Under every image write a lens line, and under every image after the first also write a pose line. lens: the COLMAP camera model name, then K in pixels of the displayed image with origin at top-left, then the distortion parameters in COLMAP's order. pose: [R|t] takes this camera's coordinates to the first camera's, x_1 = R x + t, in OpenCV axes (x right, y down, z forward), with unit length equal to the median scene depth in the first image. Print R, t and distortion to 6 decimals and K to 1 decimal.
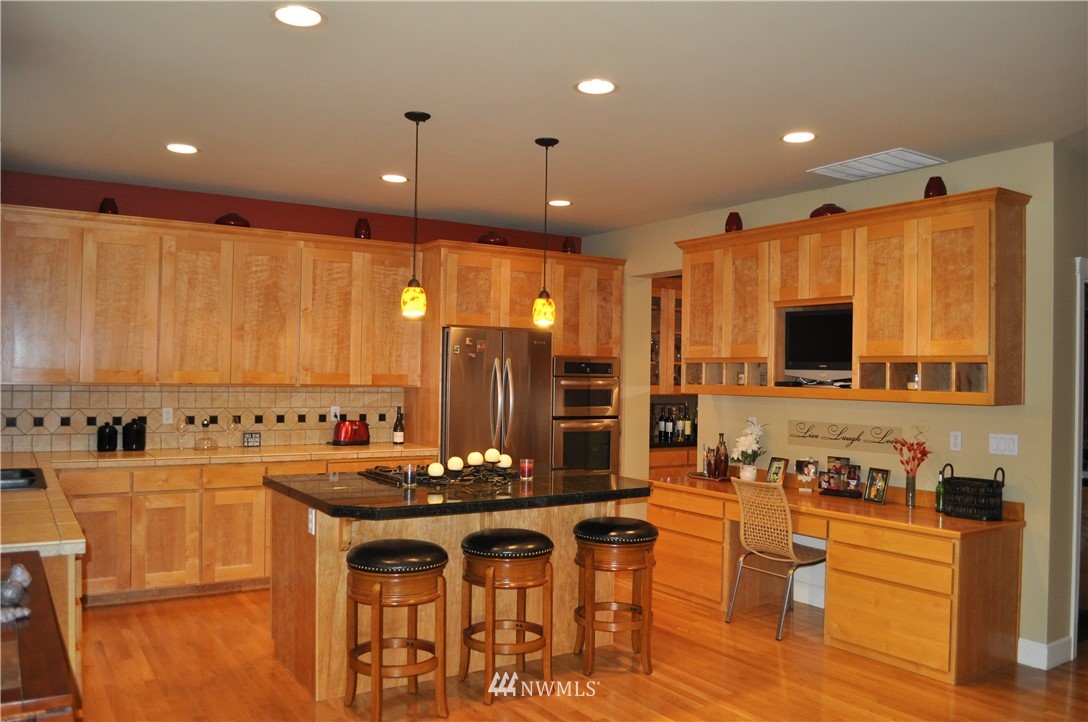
lens RADIAL K [[854.7, 0, 548.2], [0, 854.7, 364.4], [0, 0, 1]] dist [-0.071618, 0.000066]
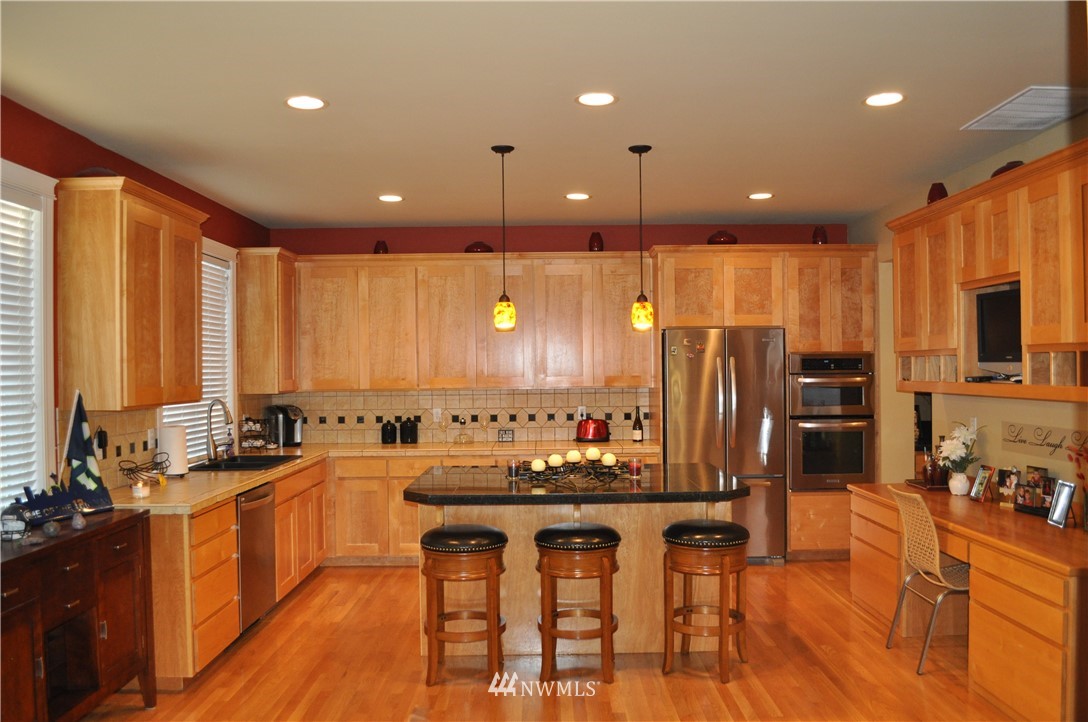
lens RADIAL K [[854.7, 0, 554.6], [0, 854.7, 365.6], [0, 0, 1]] dist [-0.071618, 0.000066]
pose [[0.843717, -0.027501, -0.536083, 0.369809], [0.030639, 0.999526, -0.003054, -0.000934], [0.535912, -0.013848, 0.844160, 0.063762]]
